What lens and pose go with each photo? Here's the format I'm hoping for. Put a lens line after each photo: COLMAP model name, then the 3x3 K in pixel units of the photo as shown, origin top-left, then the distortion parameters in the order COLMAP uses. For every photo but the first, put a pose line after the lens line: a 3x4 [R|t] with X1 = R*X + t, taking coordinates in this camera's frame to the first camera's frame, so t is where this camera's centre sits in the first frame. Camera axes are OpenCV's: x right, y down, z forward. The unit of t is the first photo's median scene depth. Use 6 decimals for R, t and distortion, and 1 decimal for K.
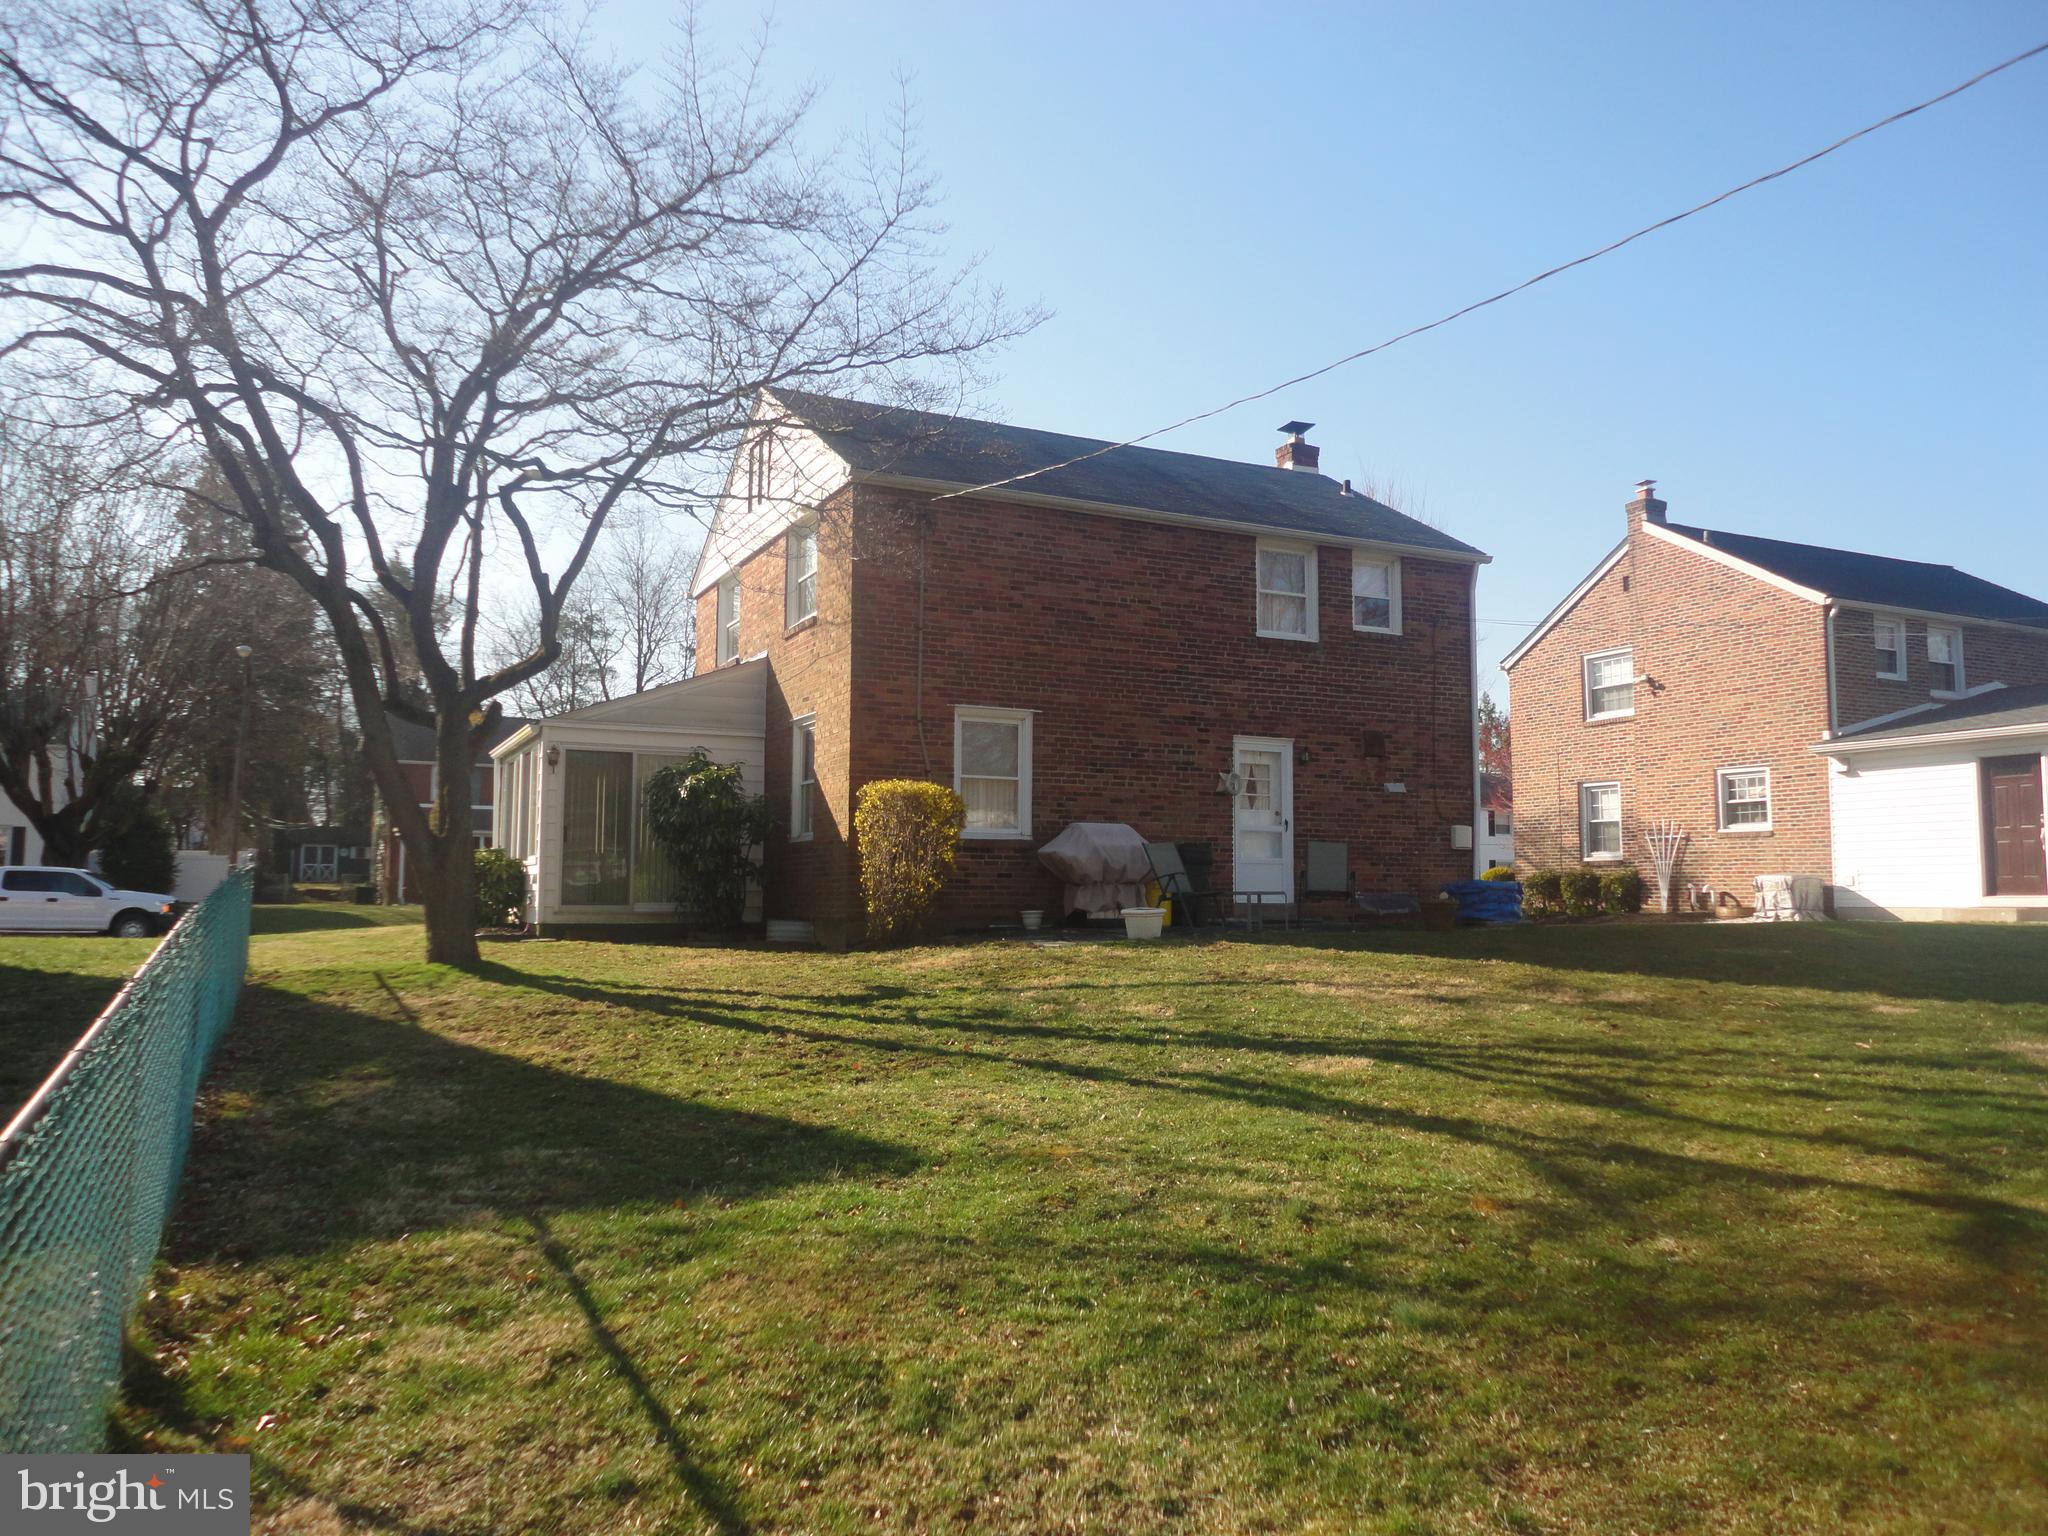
lens RADIAL K [[1482.9, 0, 1024.0], [0, 1482.9, 768.0], [0, 0, 1]] dist [-0.004615, 0.001188]
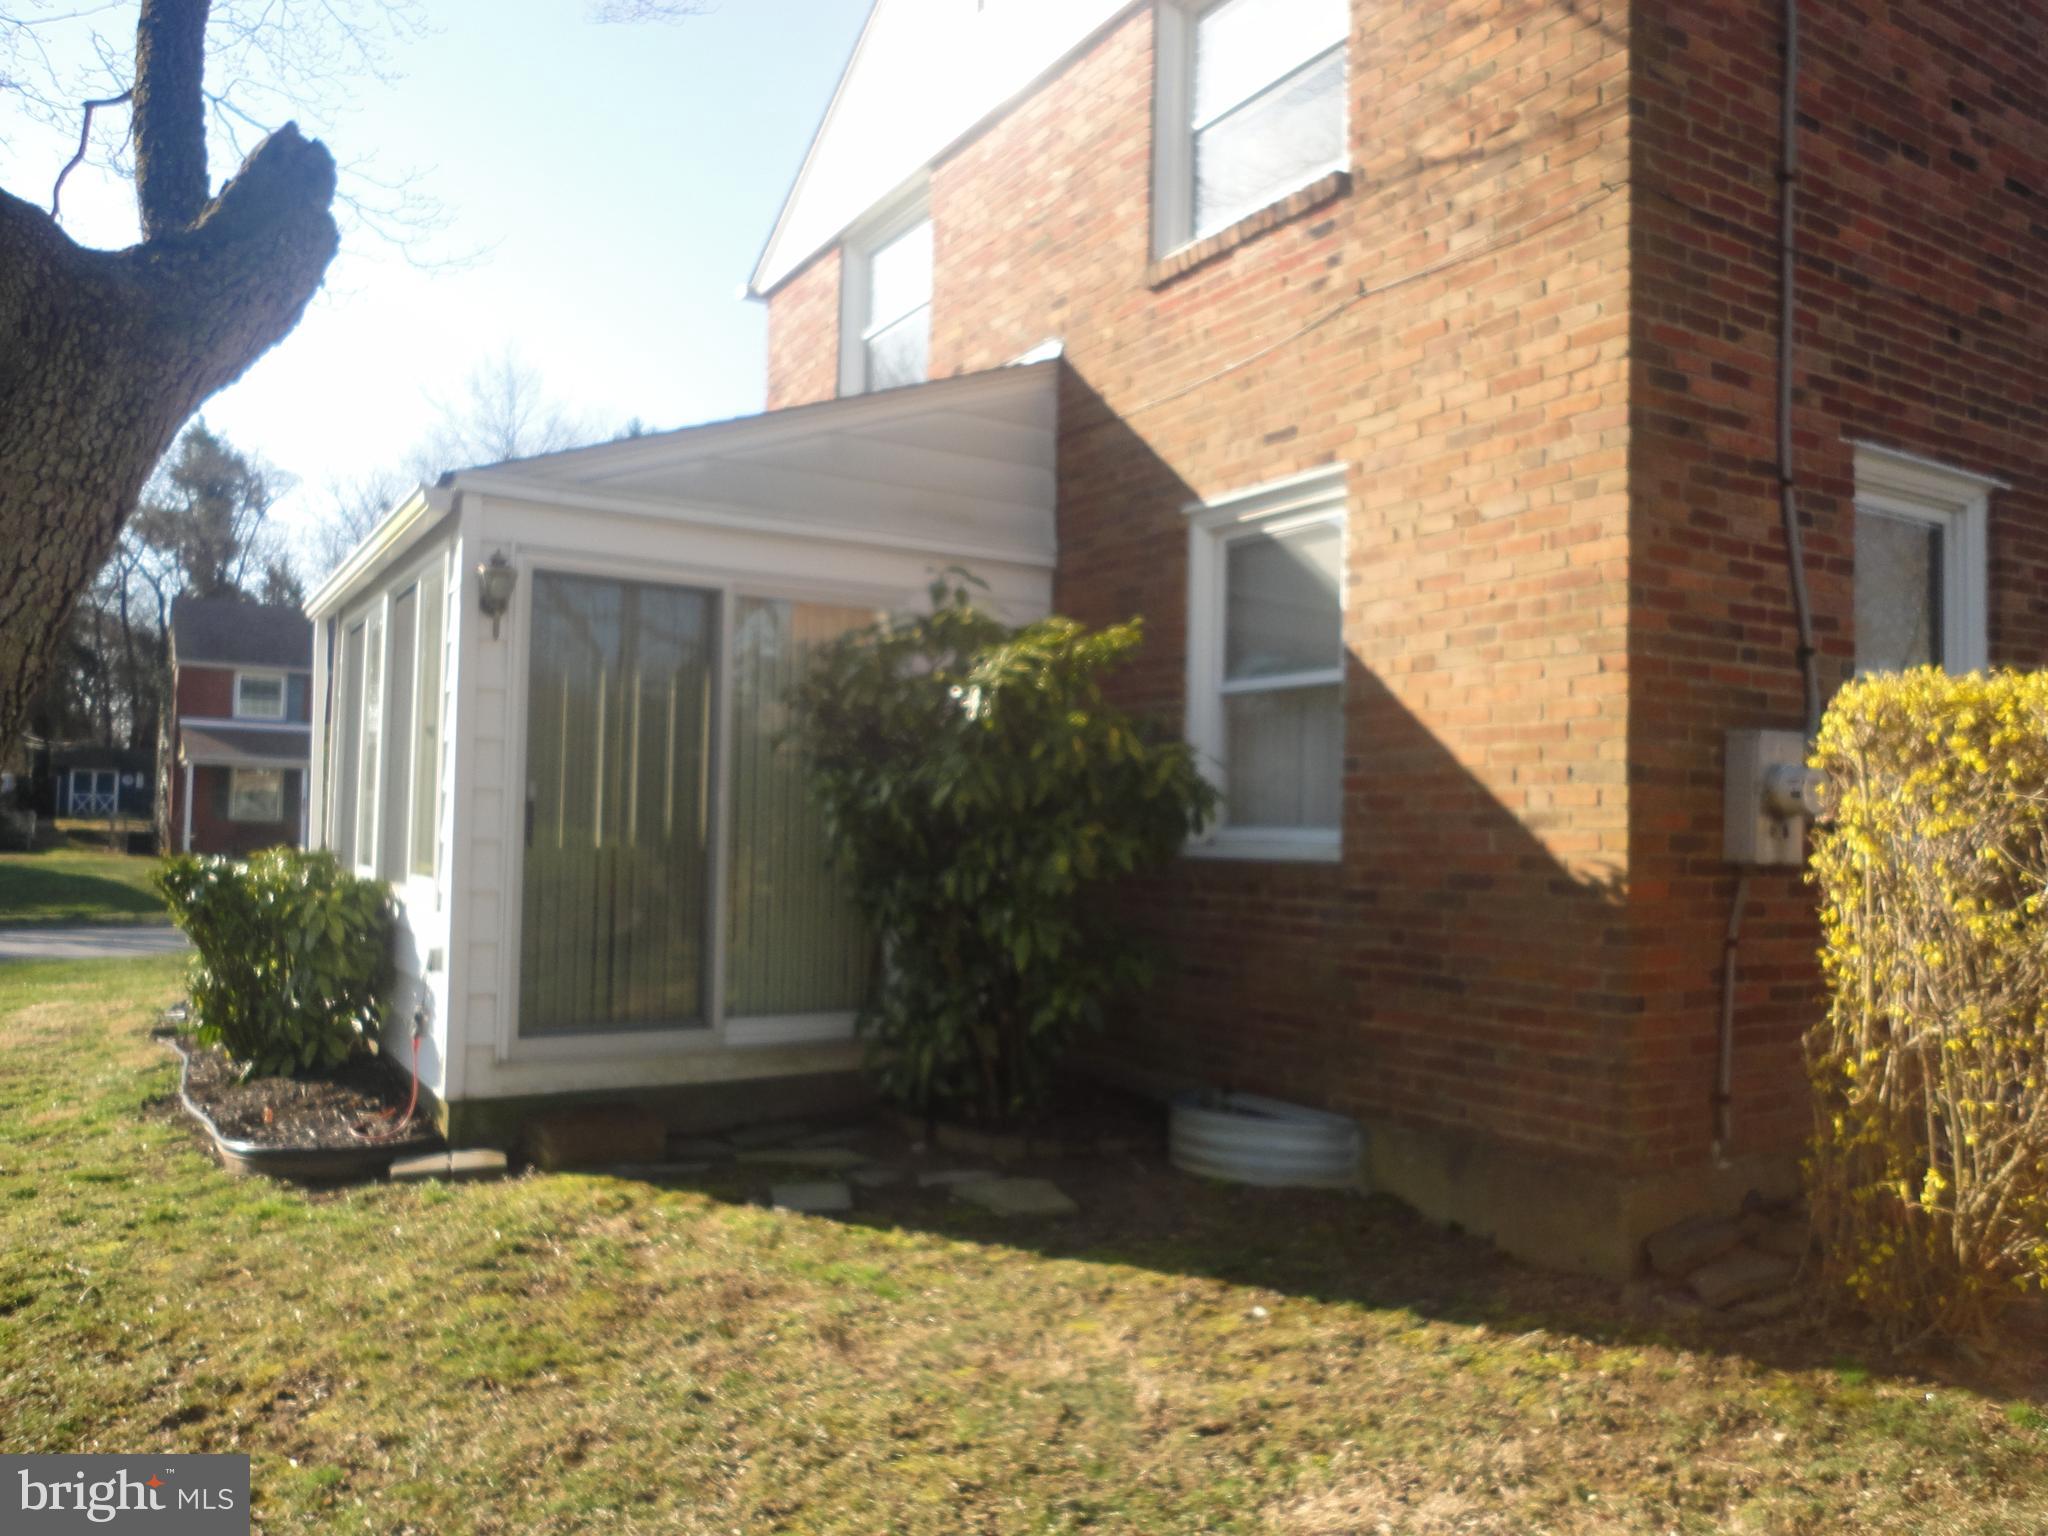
lens RADIAL K [[1482.9, 0, 1024.0], [0, 1482.9, 768.0], [0, 0, 1]] dist [-0.004615, 0.001188]
pose [[0.994910, 0.020986, 0.098557, -0.228079], [-0.025337, 0.998749, 0.043108, 0.014958], [-0.097529, -0.045385, 0.994197, 0.647463]]
